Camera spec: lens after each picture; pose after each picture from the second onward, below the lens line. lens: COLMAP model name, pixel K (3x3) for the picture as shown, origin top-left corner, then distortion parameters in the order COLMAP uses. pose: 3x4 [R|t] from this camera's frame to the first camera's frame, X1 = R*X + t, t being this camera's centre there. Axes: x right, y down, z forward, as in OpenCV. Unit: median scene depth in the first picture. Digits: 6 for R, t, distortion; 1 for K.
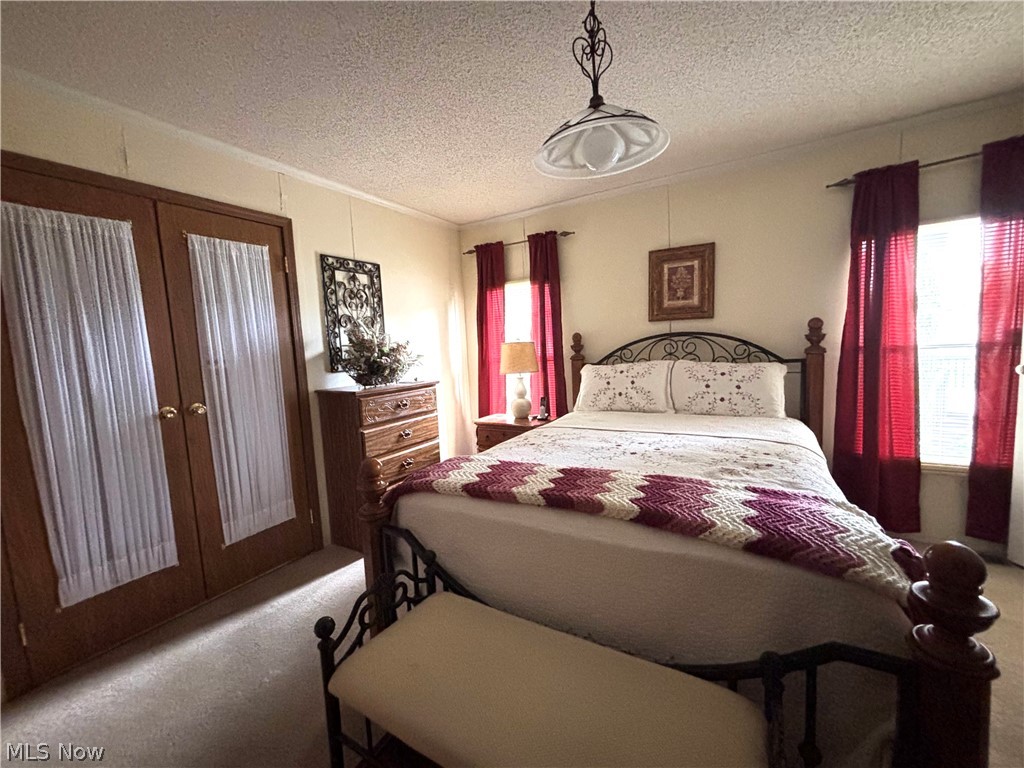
lens RADIAL K [[410.8, 0, 511.1], [0, 410.8, 384.0], [0, 0, 1]] dist [0.003122, 0.000204]
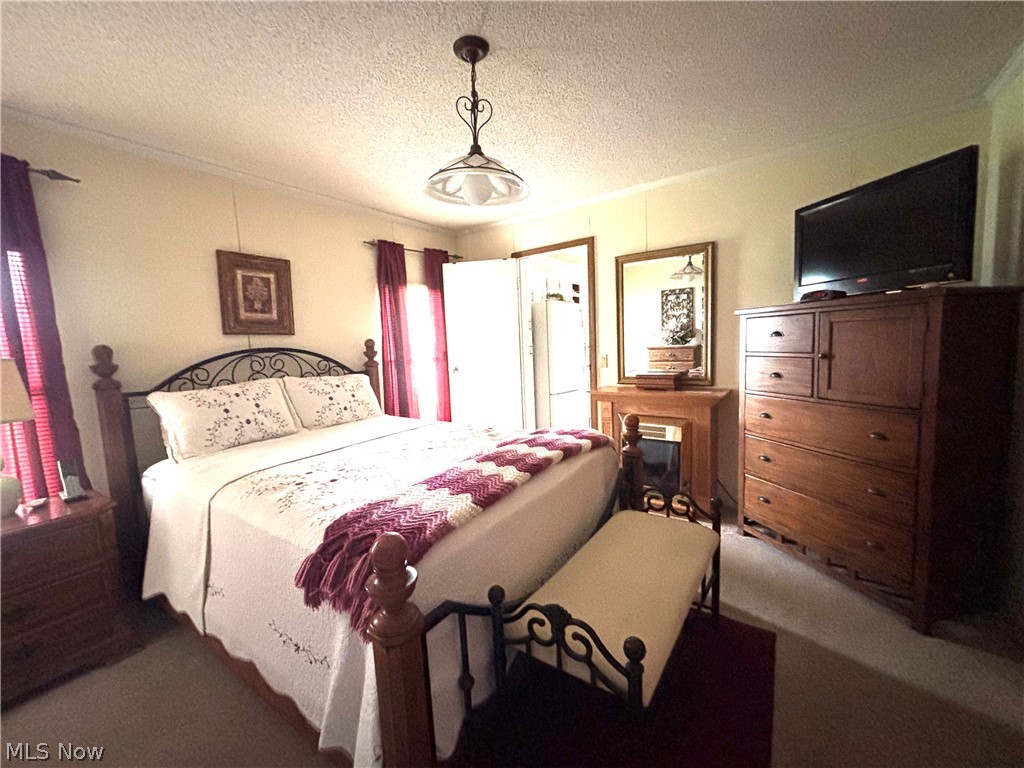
lens RADIAL K [[418.7, 0, 512.0], [0, 418.7, 384.0], [0, 0, 1]] dist [0.002155, 0.000272]
pose [[0.068201, -0.058000, 0.995984, -0.498443], [0.129438, 0.990385, 0.048810, -0.021453], [-0.989239, 0.125590, 0.075053, 0.403898]]
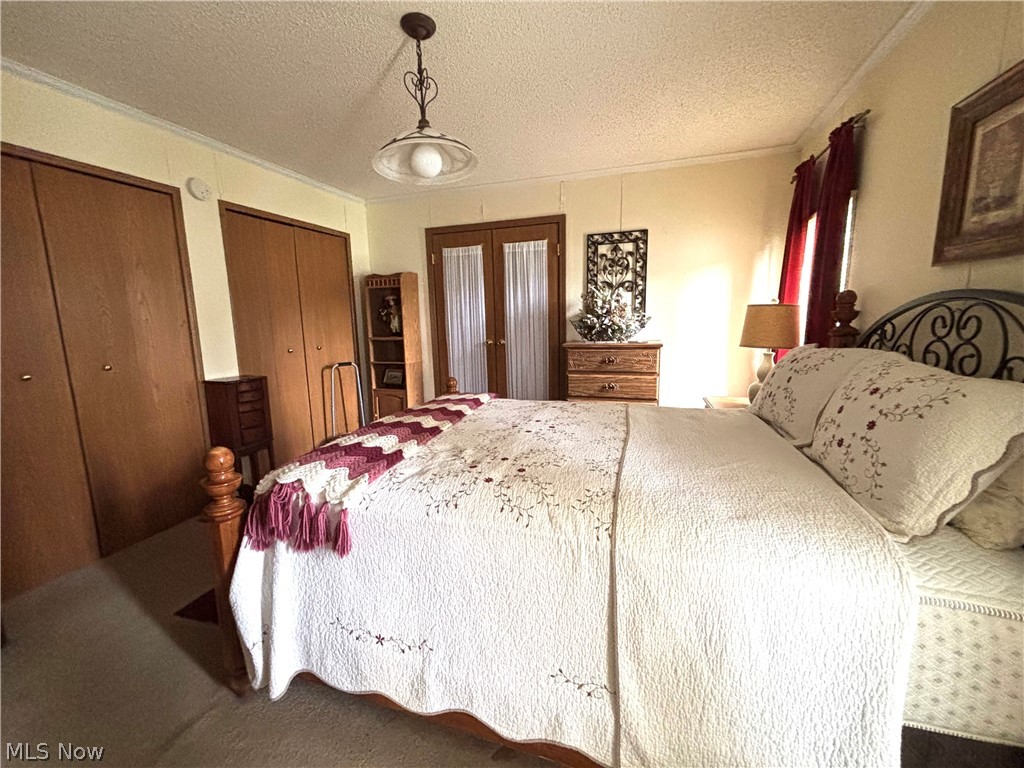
lens RADIAL K [[410.8, 0, 511.1], [0, 410.8, 384.0], [0, 0, 1]] dist [0.003122, 0.000204]
pose [[0.235250, 0.198523, -0.951444, 0.749903], [-0.078263, 0.979608, 0.185048, -0.074193], [0.968779, 0.030930, 0.245990, 0.444207]]
